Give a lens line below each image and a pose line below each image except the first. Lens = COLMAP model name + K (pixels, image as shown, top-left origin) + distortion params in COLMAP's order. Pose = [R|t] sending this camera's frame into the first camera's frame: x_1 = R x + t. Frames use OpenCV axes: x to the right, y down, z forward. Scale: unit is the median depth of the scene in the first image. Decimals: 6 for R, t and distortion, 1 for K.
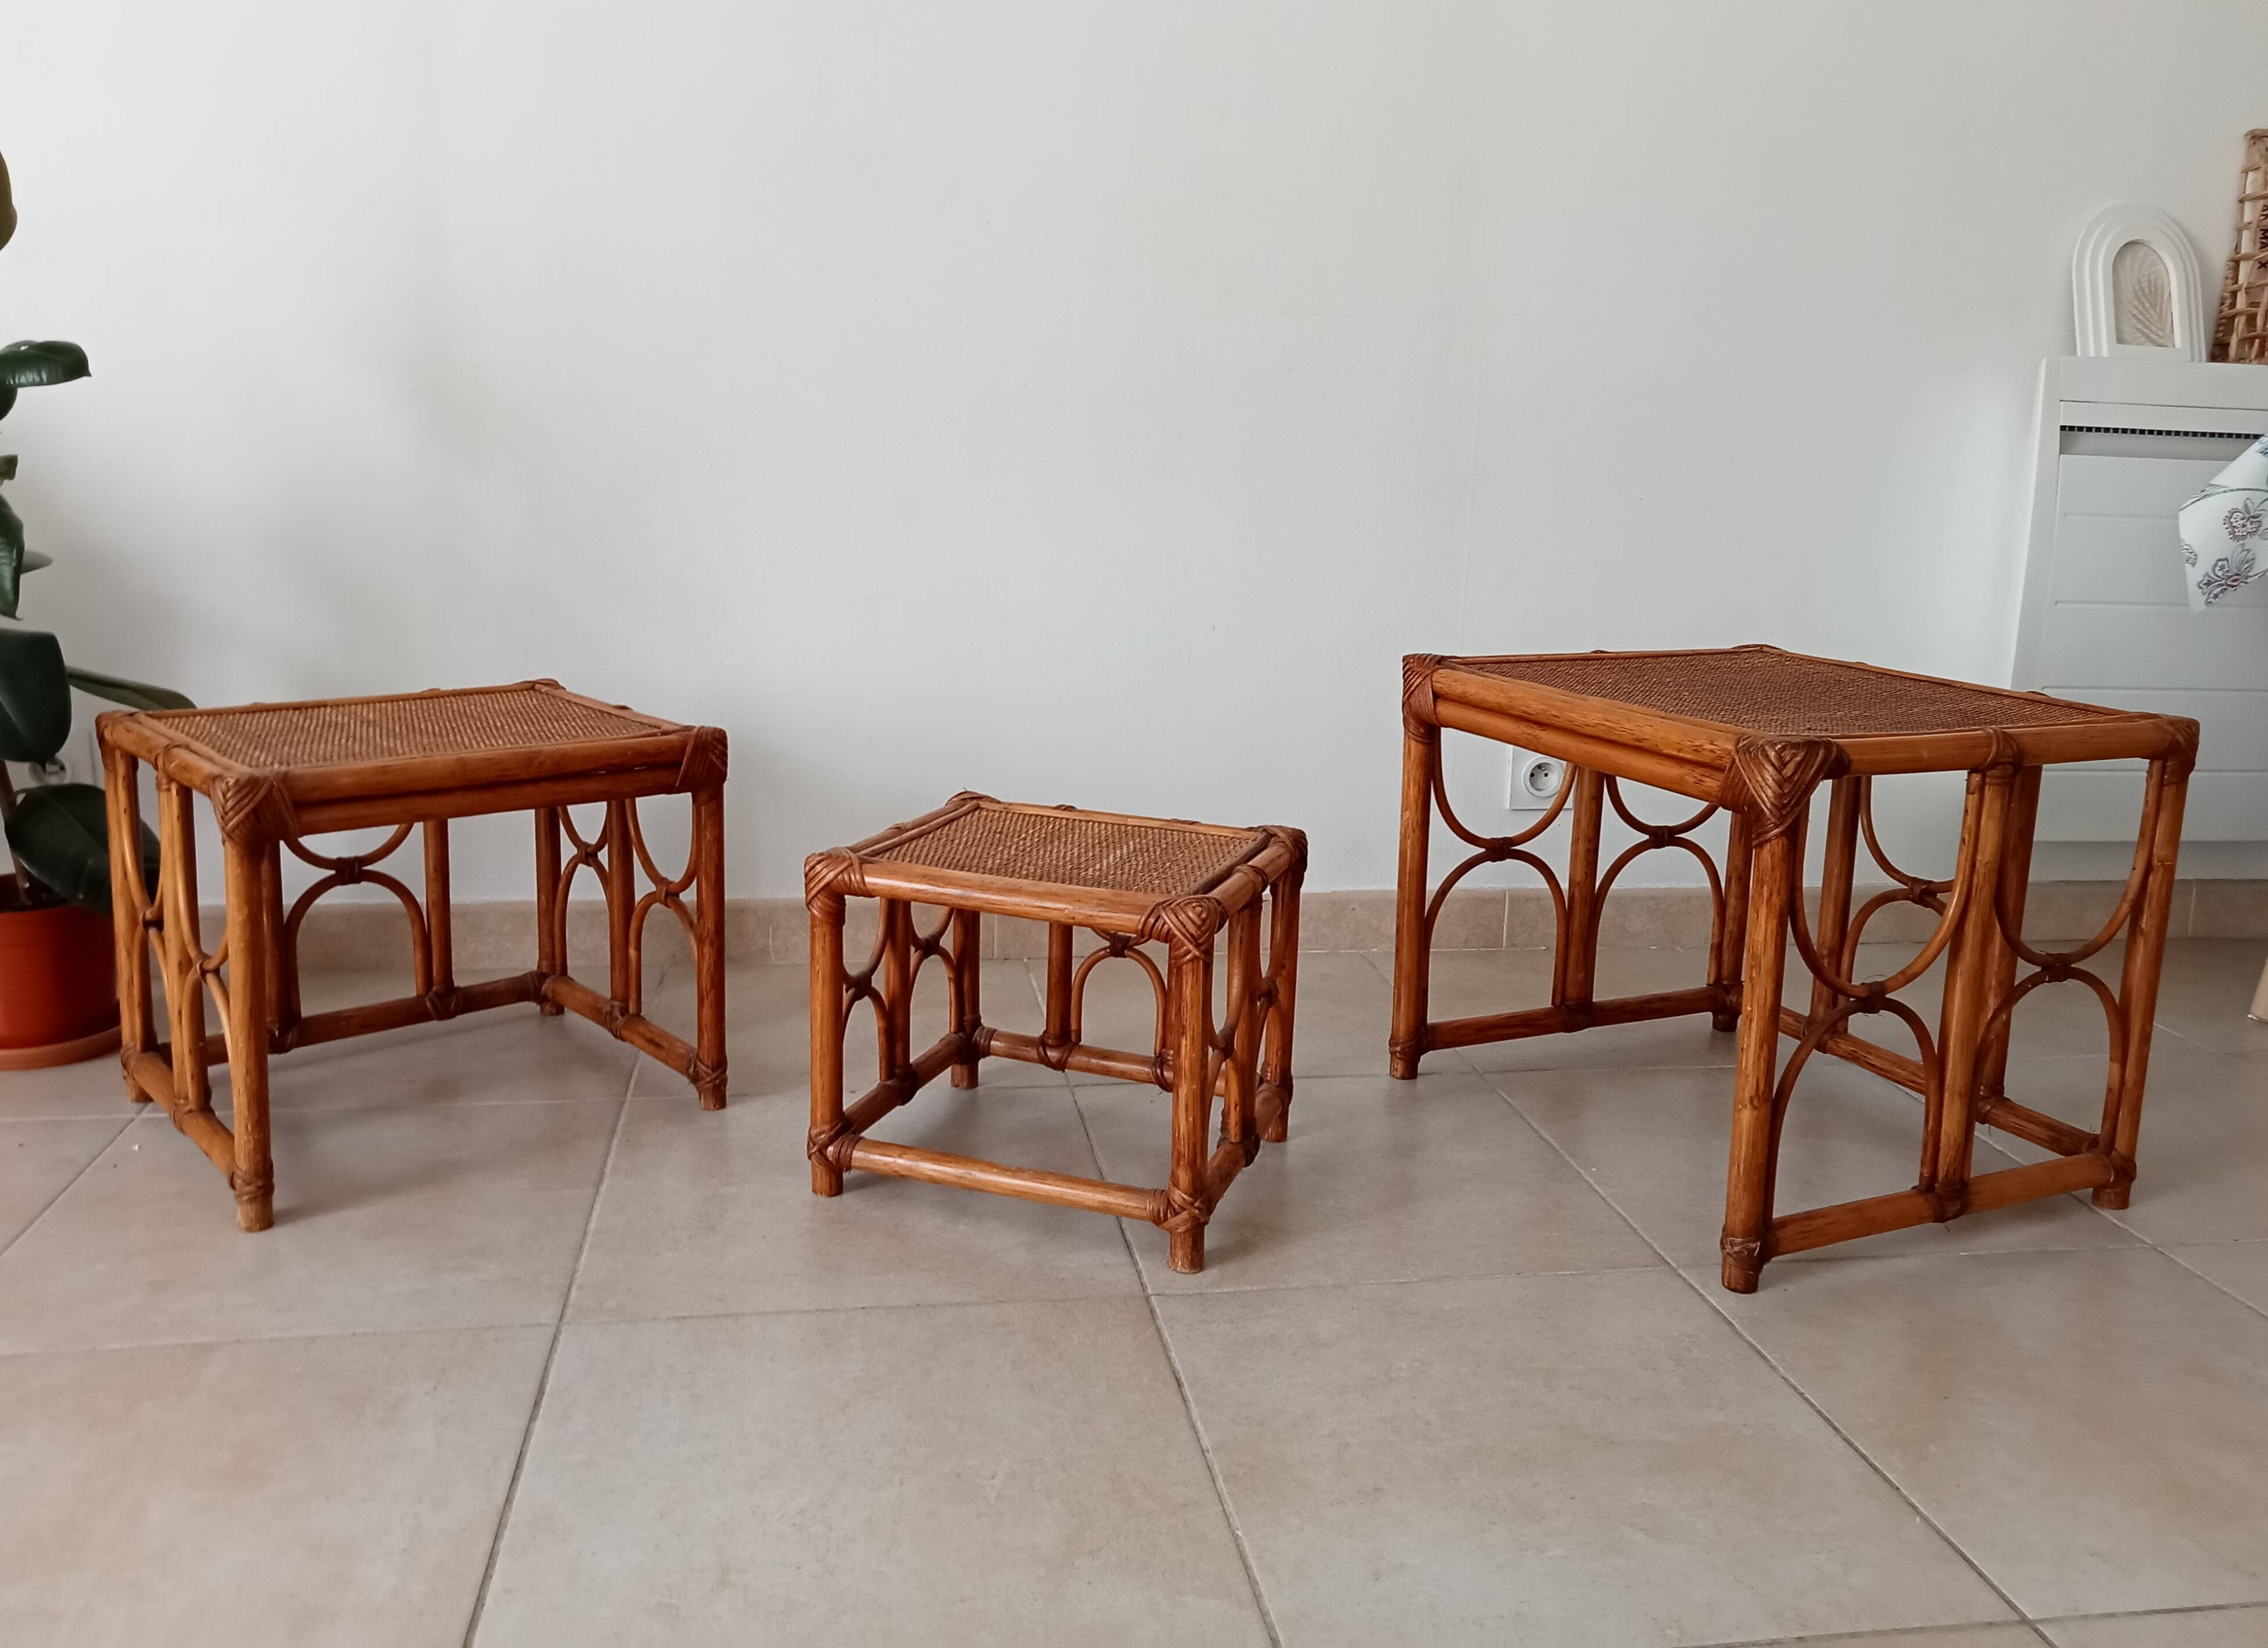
lens RADIAL K [[1775.7, 0, 1110.9], [0, 1775.7, 754.3], [0, 0, 1]] dist [0.023691, -0.023011]
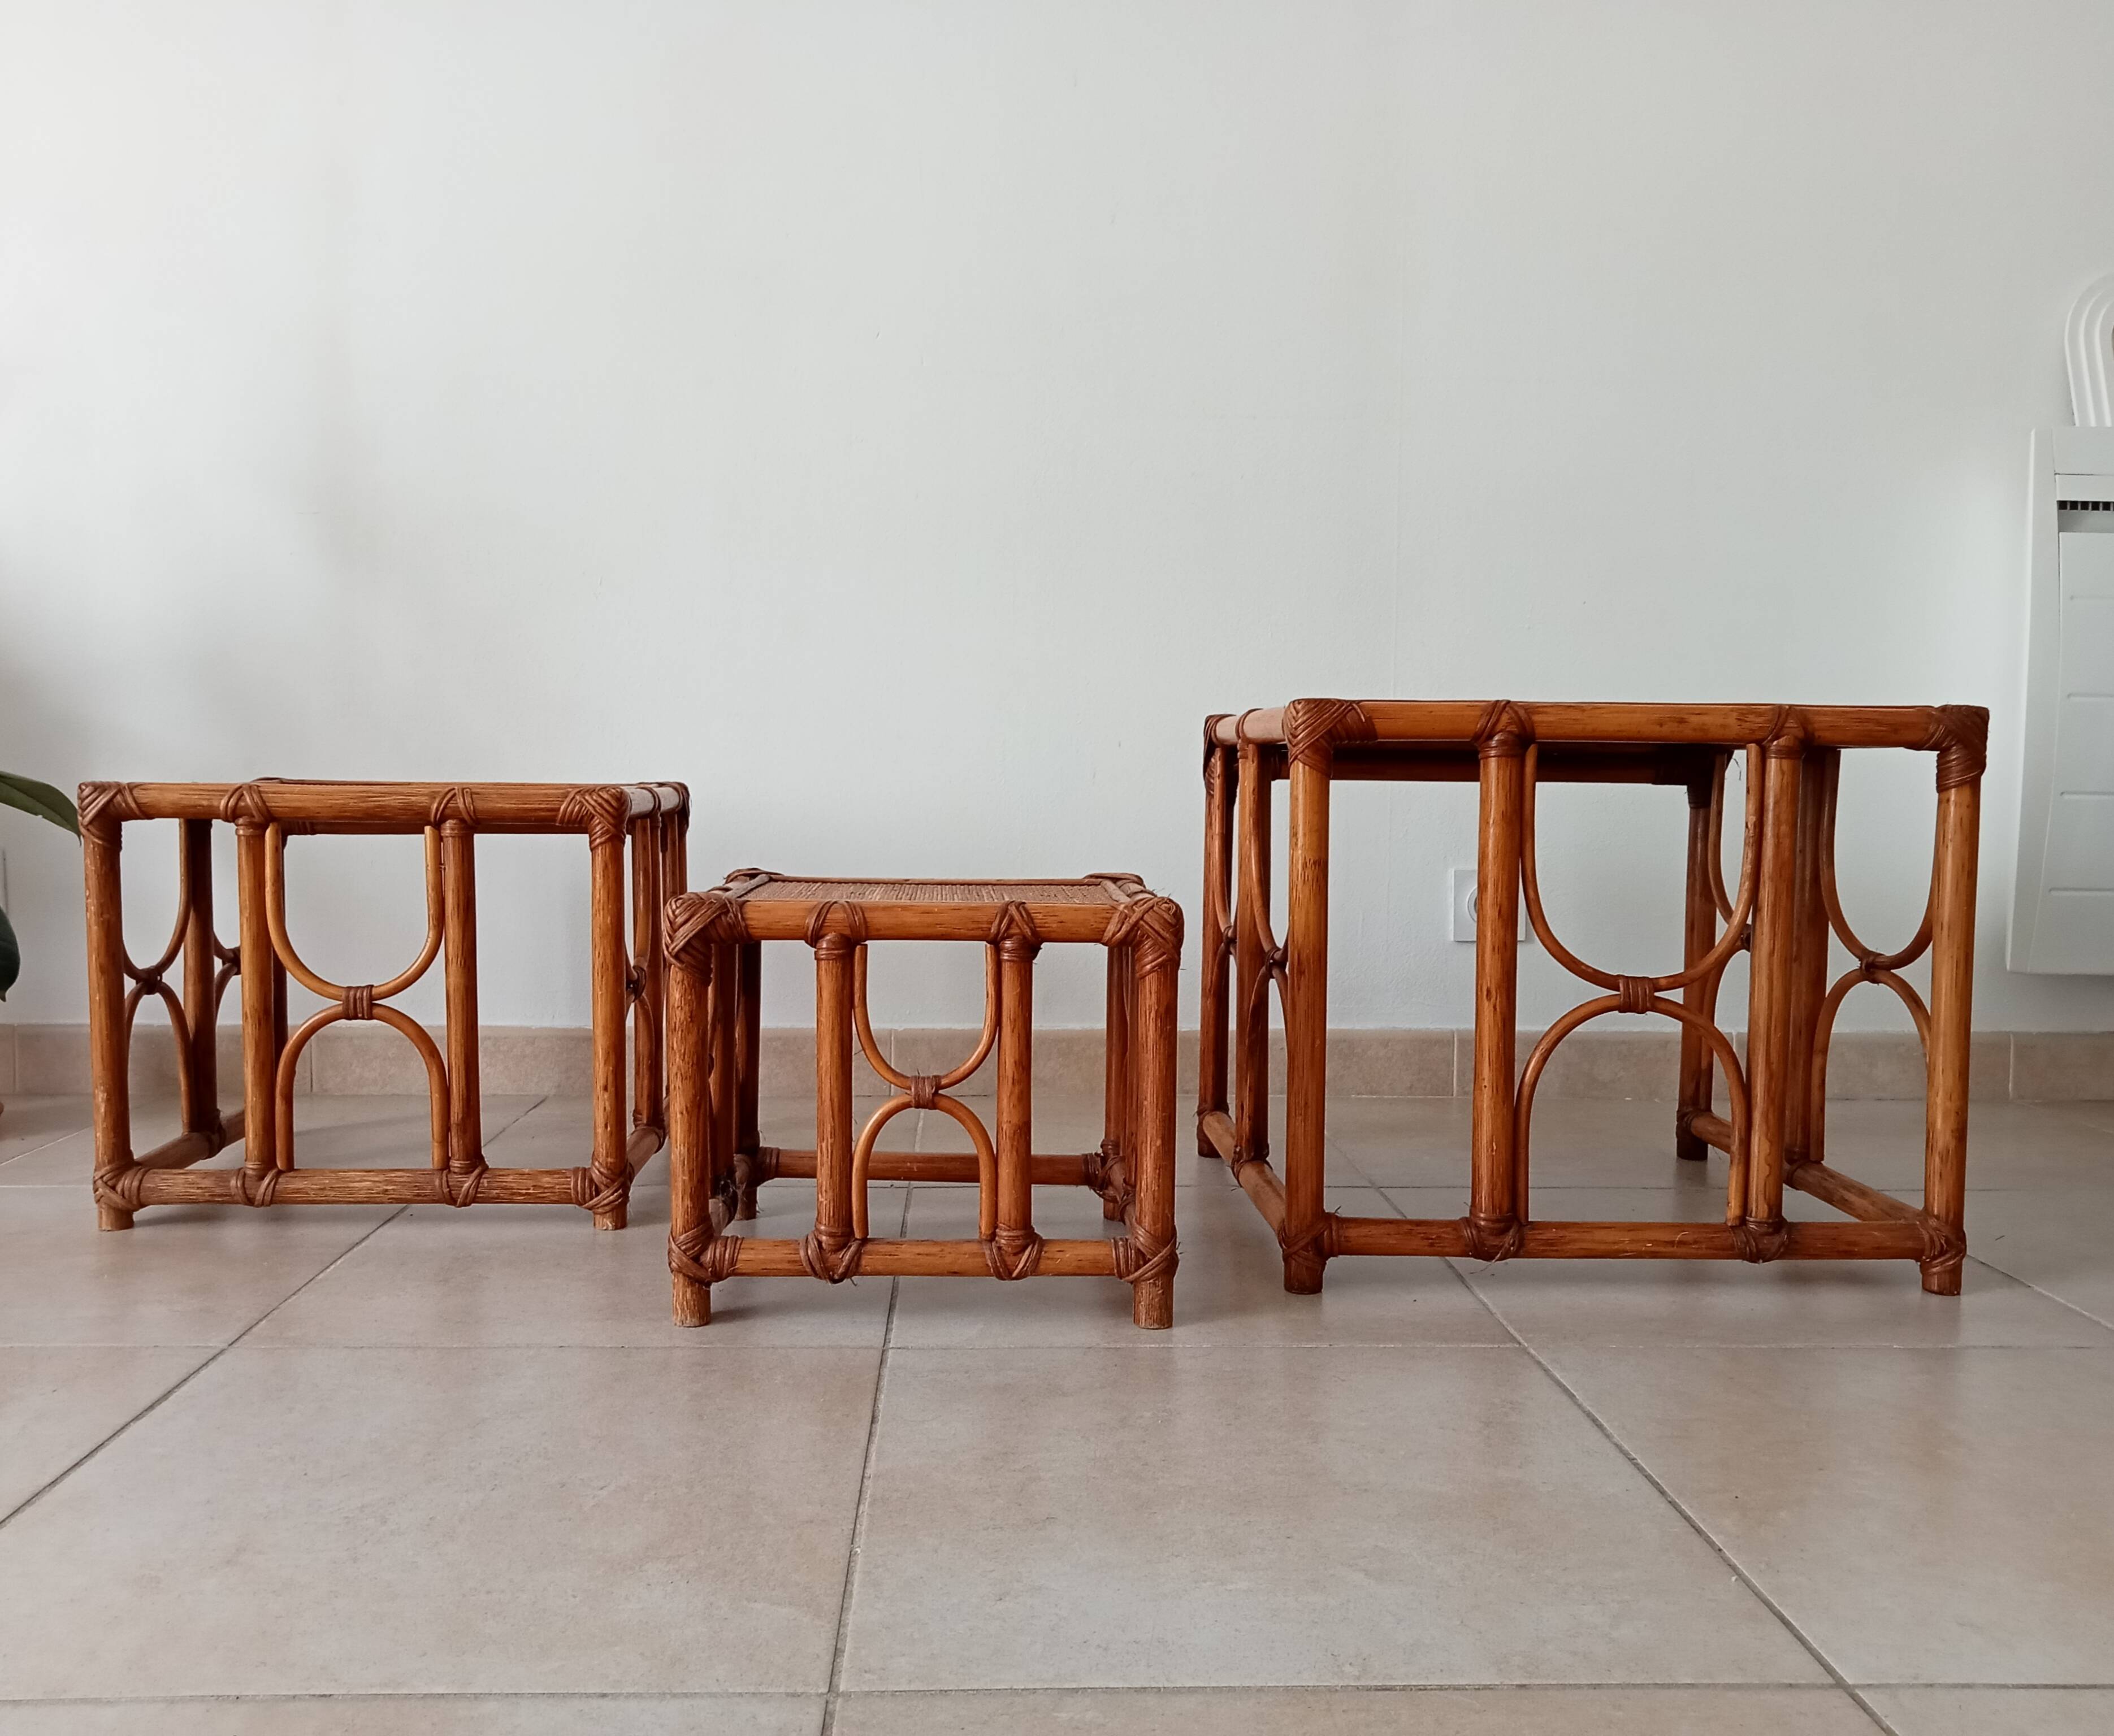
lens RADIAL K [[1733.2, 0, 1015.6], [0, 1733.2, 863.2], [0, 0, 1]] dist [0.008124, 0.004833]
pose [[0.990641, -0.014791, -0.135693, 0.183960], [-0.002747, 0.991749, -0.128164, 0.160180], [0.136469, 0.127337, 0.982426, 0.128498]]
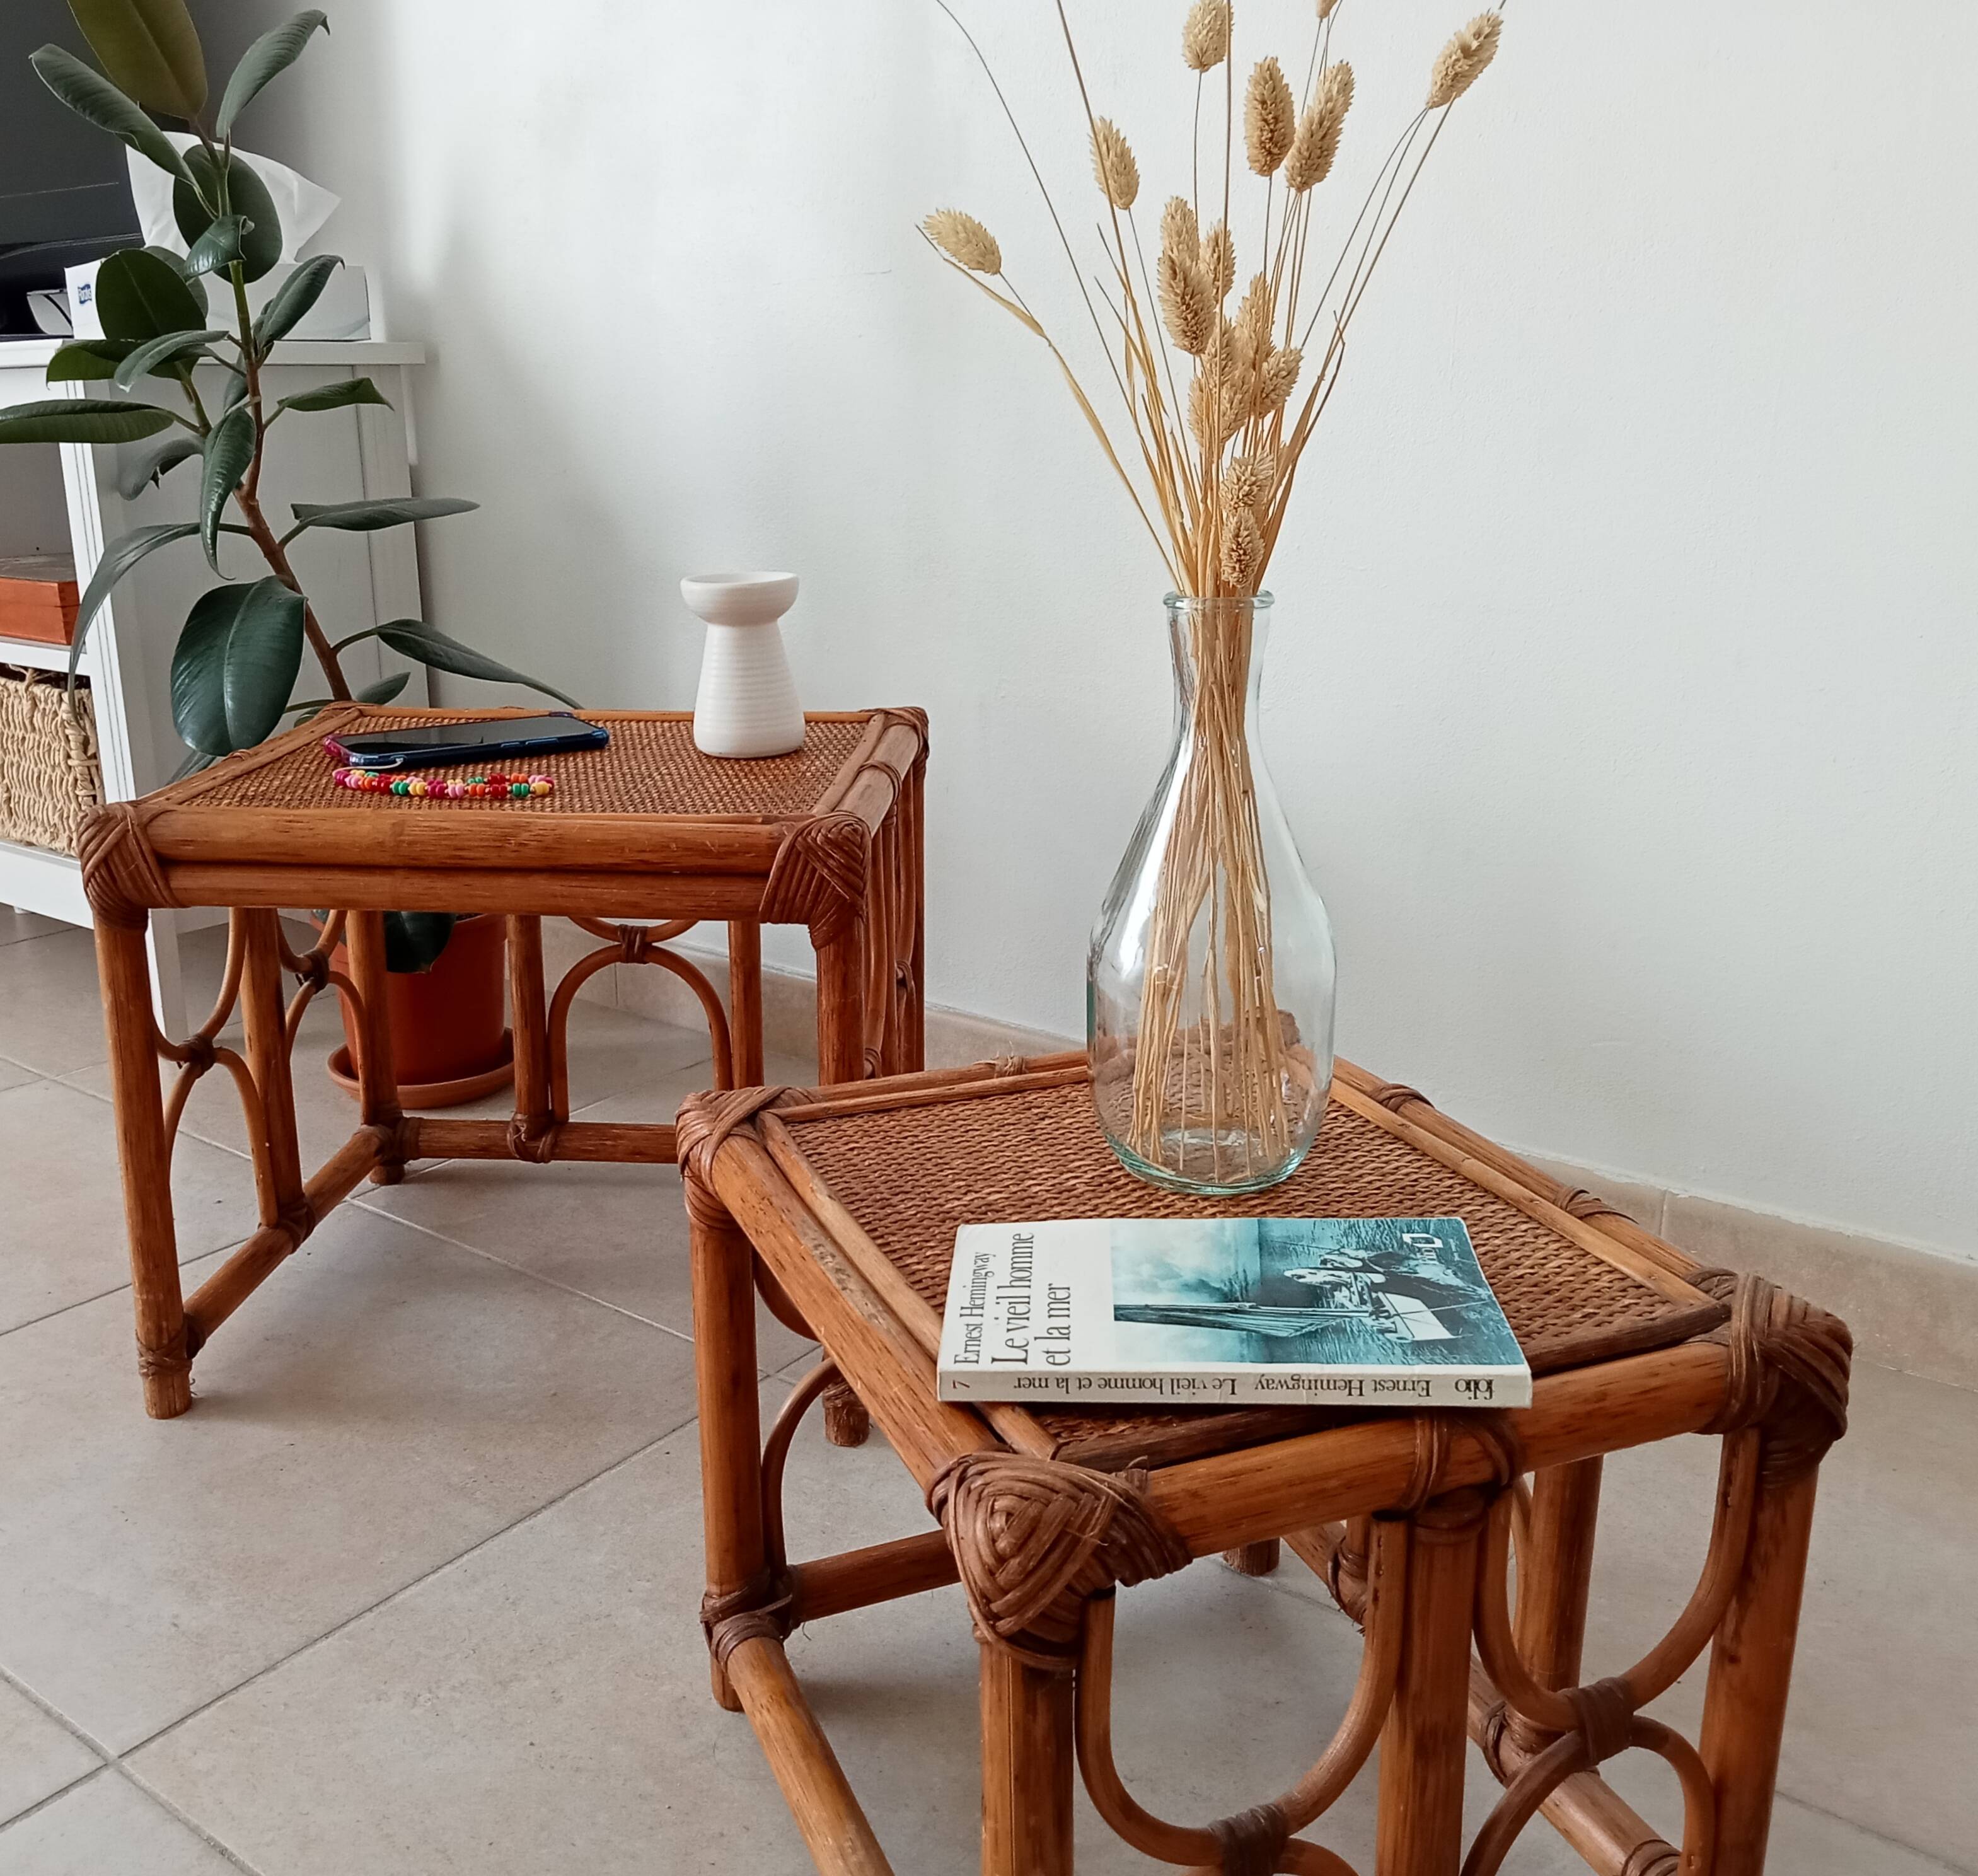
lens RADIAL K [[1903.5, 0, 931.9], [0, 1903.5, 934.5], [0, 0, 1]] dist [0.013490, 0.000000]
pose [[0.671490, 0.173067, -0.720520, 0.265156], [-0.105576, 0.984769, 0.138147, -0.071954], [0.733454, -0.016694, 0.679534, 0.656110]]
